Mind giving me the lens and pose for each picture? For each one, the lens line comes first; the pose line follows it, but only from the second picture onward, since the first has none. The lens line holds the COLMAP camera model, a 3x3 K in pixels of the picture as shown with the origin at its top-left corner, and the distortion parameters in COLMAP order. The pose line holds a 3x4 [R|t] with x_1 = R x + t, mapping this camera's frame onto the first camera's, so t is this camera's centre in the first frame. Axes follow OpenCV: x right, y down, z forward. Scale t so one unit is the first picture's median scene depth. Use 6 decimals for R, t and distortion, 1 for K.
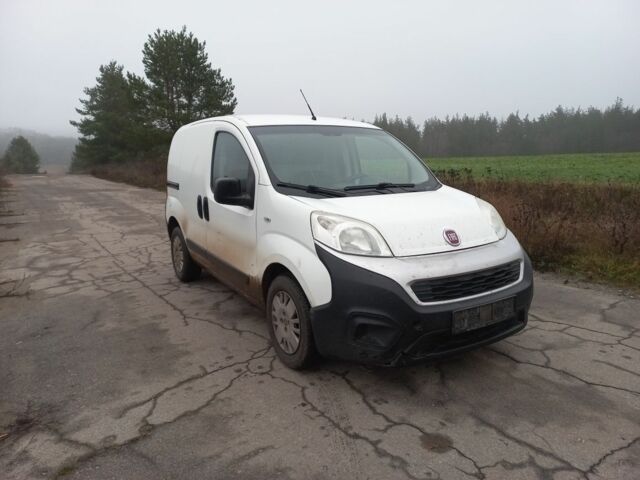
lens RADIAL K [[466.1, 0, 322.7], [0, 466.1, 238.5], [0, 0, 1]] dist [0.043520, 0.003111]
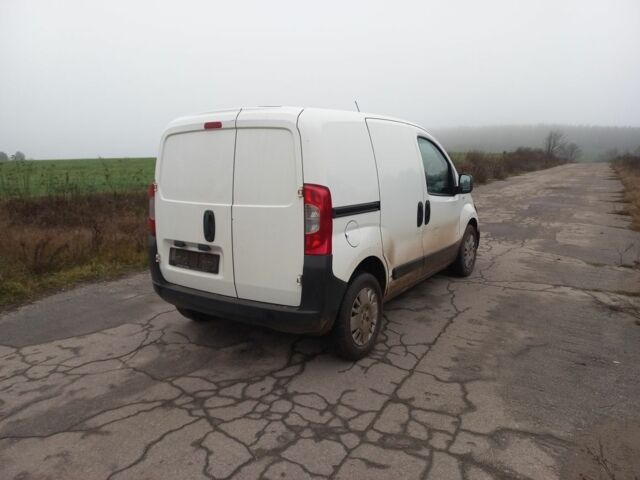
lens RADIAL K [[466.1, 0, 322.7], [0, 466.1, 238.5], [0, 0, 1]] dist [0.043520, 0.003111]
pose [[-0.439553, -0.128304, 0.889006, -1.101796], [0.176851, 0.958009, 0.225703, -0.290101], [-0.880635, 0.256430, -0.398405, 1.693434]]
